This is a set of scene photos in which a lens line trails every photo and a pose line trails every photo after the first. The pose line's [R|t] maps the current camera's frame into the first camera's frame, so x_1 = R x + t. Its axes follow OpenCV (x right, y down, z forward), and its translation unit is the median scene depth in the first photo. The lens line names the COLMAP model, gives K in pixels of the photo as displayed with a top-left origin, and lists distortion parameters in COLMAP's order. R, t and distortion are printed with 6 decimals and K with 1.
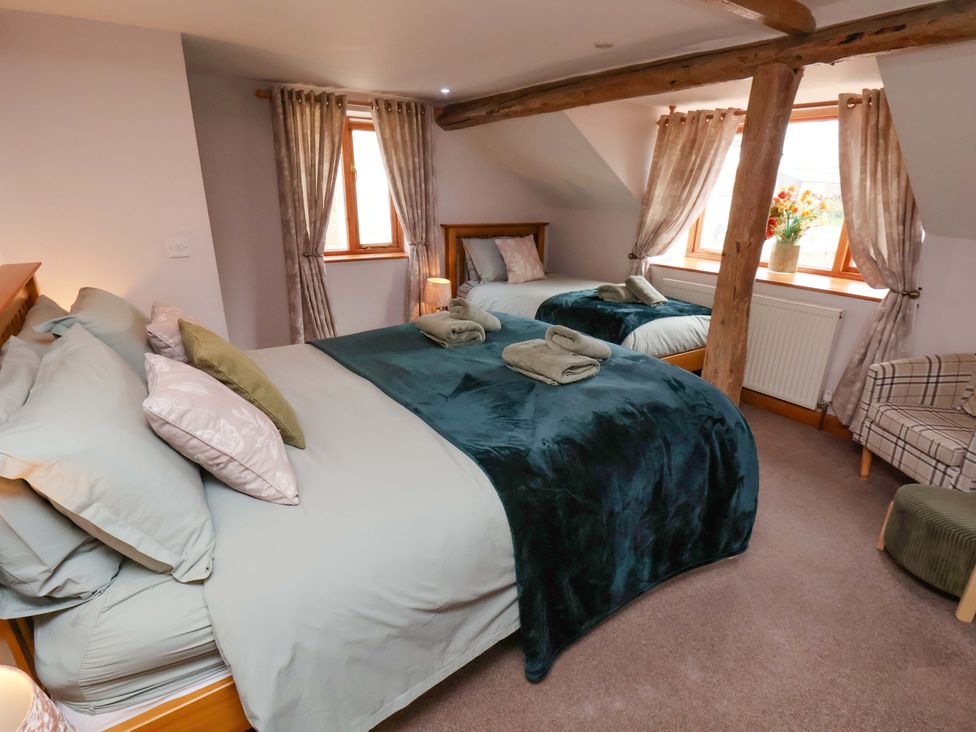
lens RADIAL K [[509.2, 0, 492.2], [0, 509.2, 380.5], [0, 0, 1]] dist [-0.000500, -0.013191]
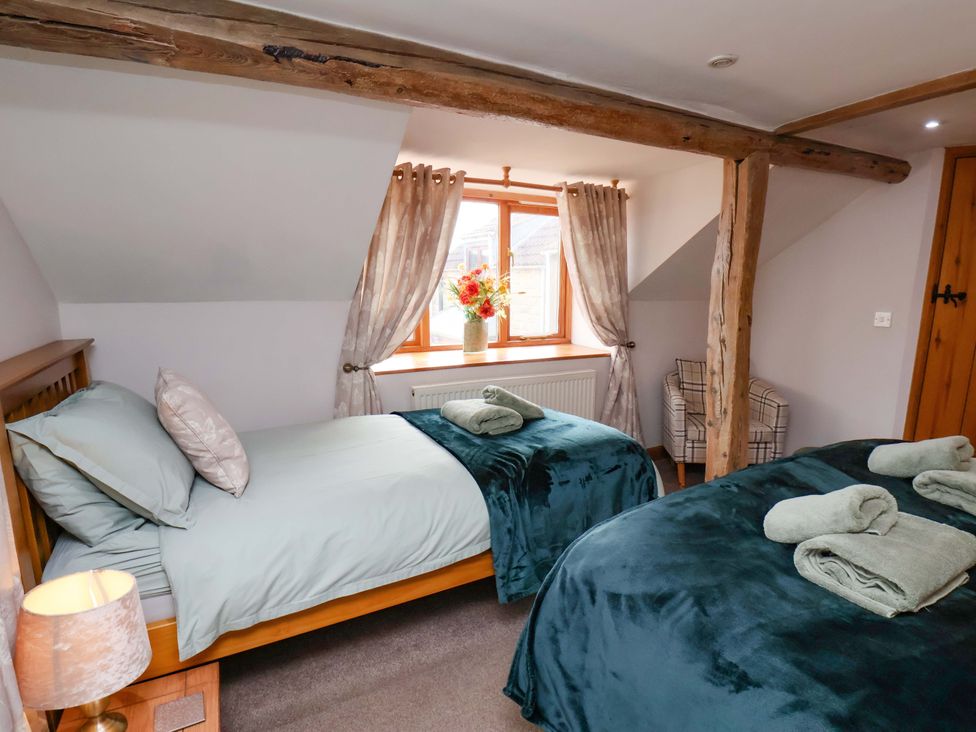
lens RADIAL K [[509.2, 0, 492.2], [0, 509.2, 380.5], [0, 0, 1]] dist [-0.000500, -0.013191]
pose [[0.109949, -0.203638, 0.972853, -0.357613], [0.347720, 0.924817, 0.154285, -0.297866], [-0.931129, 0.321317, 0.172492, 0.821998]]
